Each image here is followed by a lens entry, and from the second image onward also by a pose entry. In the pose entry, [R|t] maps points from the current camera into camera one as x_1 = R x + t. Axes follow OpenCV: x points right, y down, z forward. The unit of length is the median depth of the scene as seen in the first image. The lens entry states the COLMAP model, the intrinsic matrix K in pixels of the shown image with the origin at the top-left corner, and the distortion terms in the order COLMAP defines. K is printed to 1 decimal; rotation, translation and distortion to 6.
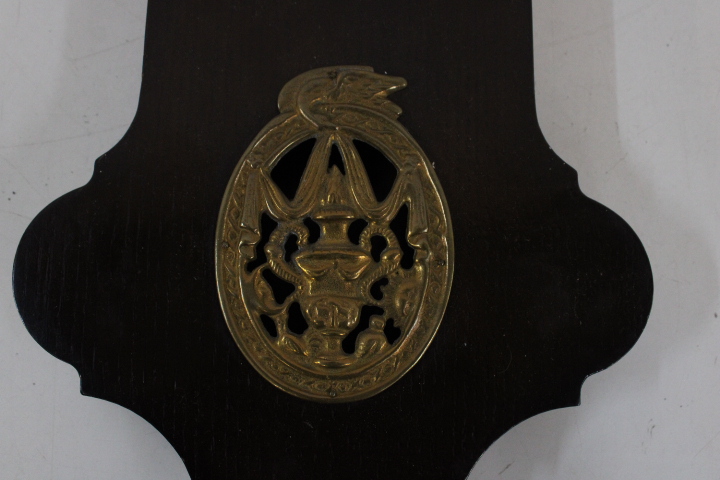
lens RADIAL K [[648.4, 0, 360.0], [0, 648.4, 240.0], [0, 0, 1]] dist [-0.125223, -0.003668]
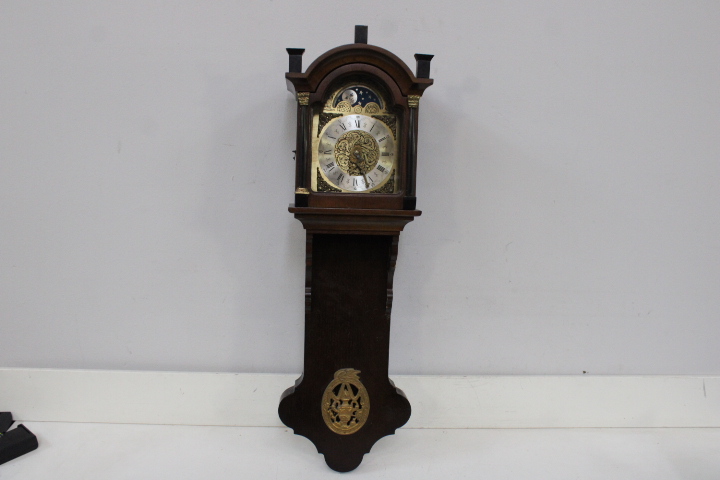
lens RADIAL K [[666.3, 0, 360.0], [0, 666.3, 240.0], [0, 0, 1]] dist [-0.127019, 0.002499]
pose [[0.998033, 0.004303, 0.062549, -0.251265], [-0.016234, 0.981354, 0.191525, -2.201115], [-0.060559, -0.192163, 0.979493, -3.723894]]
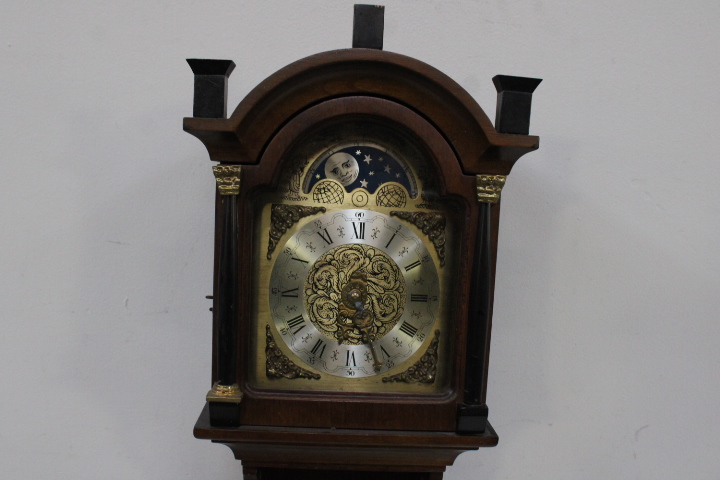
lens RADIAL K [[648.4, 0, 360.0], [0, 648.4, 240.0], [0, 0, 1]] dist [-0.125223, -0.003668]
pose [[0.999286, 0.025806, 0.027594, -0.033383], [-0.030731, 0.980056, 0.196332, -2.472197], [-0.021977, -0.197040, 0.980149, -1.032335]]
